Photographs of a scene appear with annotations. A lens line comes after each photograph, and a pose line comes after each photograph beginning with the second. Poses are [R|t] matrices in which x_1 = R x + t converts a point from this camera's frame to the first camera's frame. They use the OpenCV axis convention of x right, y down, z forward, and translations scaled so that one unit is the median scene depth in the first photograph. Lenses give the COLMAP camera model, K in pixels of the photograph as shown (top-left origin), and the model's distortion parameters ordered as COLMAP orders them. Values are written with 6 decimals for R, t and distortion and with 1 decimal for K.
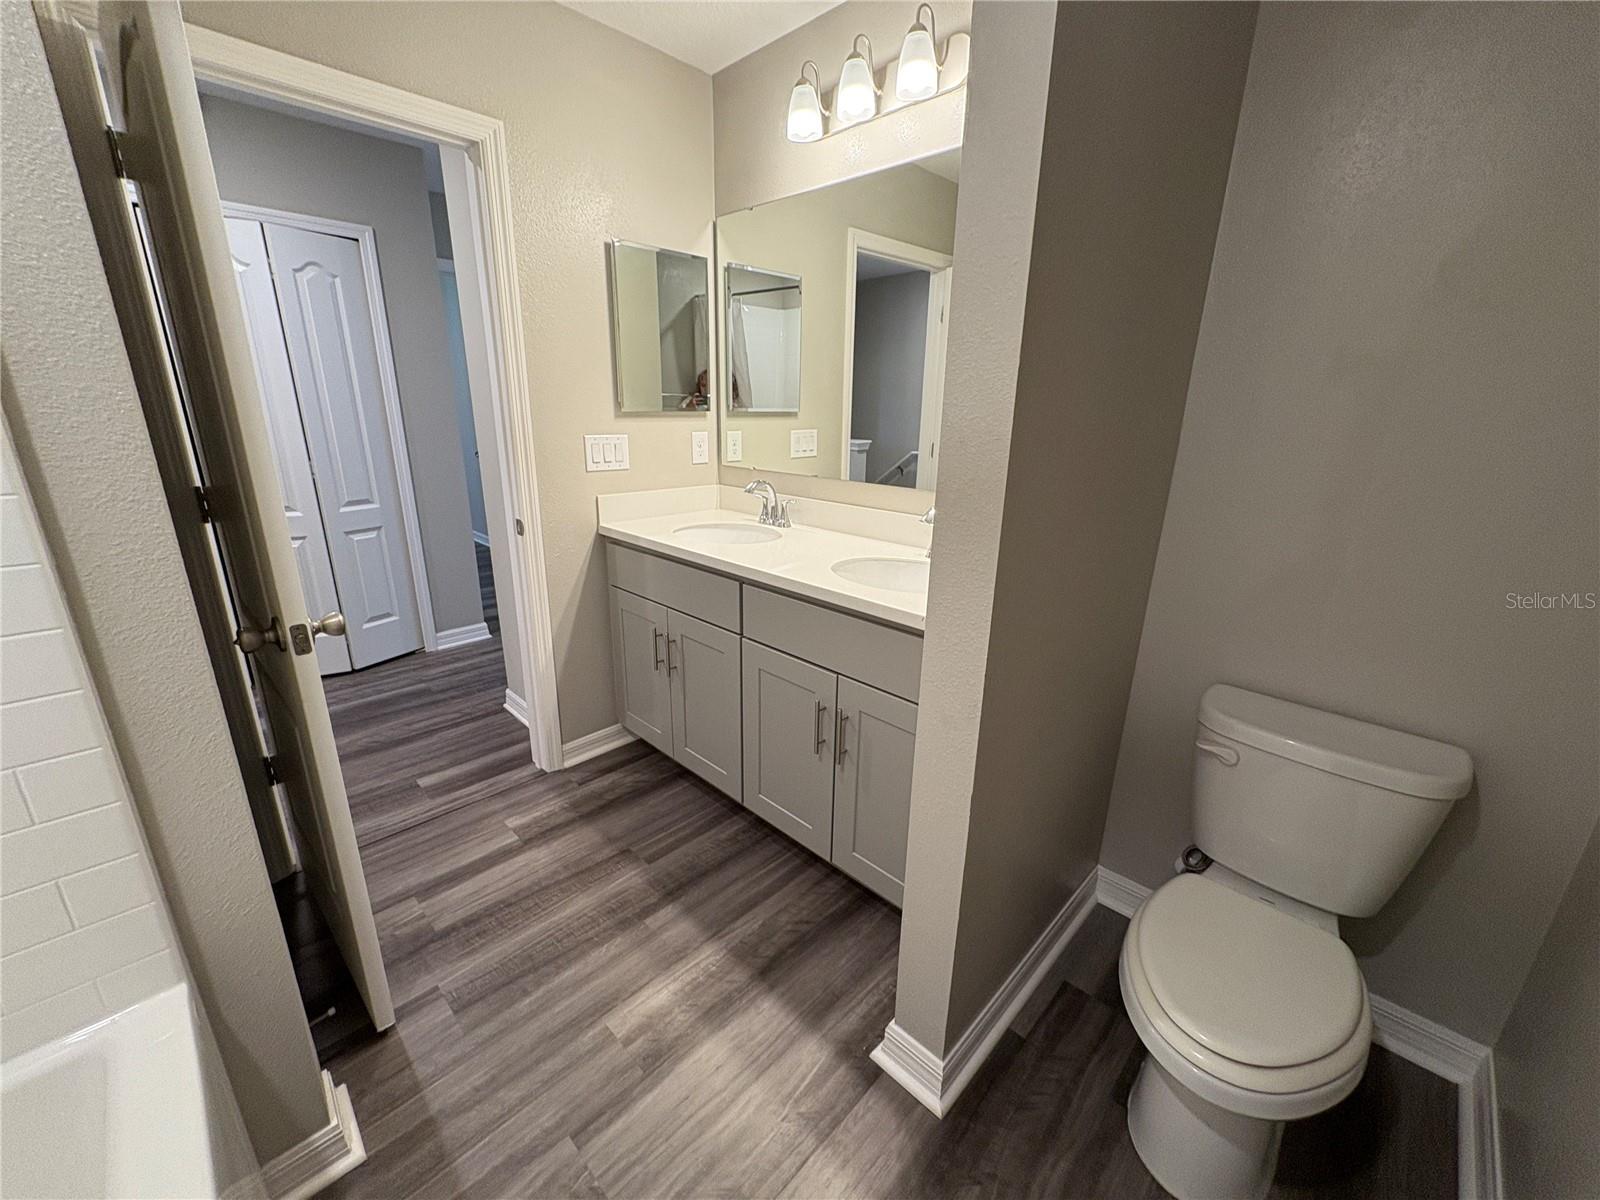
lens RADIAL K [[634.7, 0, 800.9], [0, 634.7, 595.5], [0, 0, 1]] dist [0.000071, -0.000224]
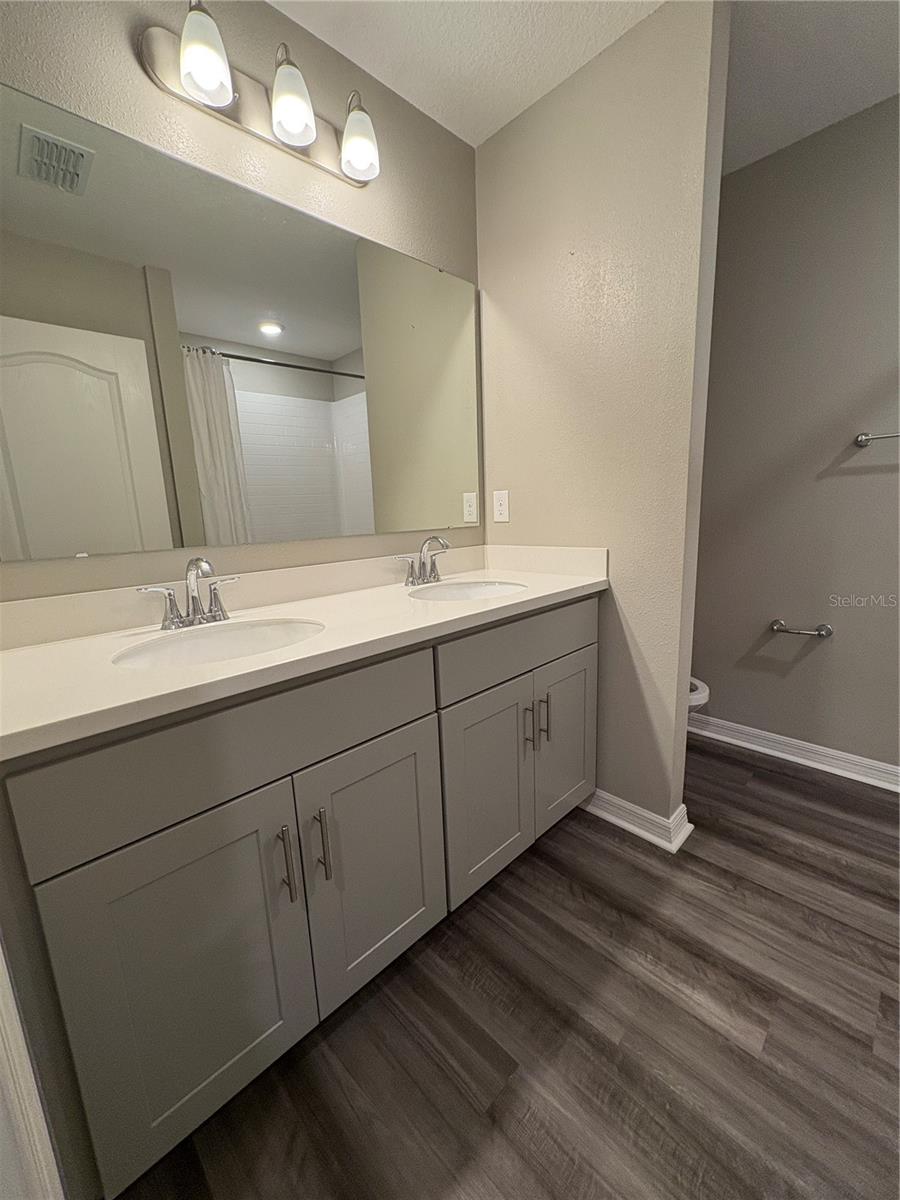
lens RADIAL K [[476.0, 0, 446.1], [0, 476.0, 595.9], [0, 0, 1]] dist [0.000071, -0.000224]
pose [[0.027661, -0.192712, 0.980865, -0.752820], [0.335286, 0.926187, 0.172514, -0.200583], [-0.941710, 0.324098, 0.090233, 0.982891]]
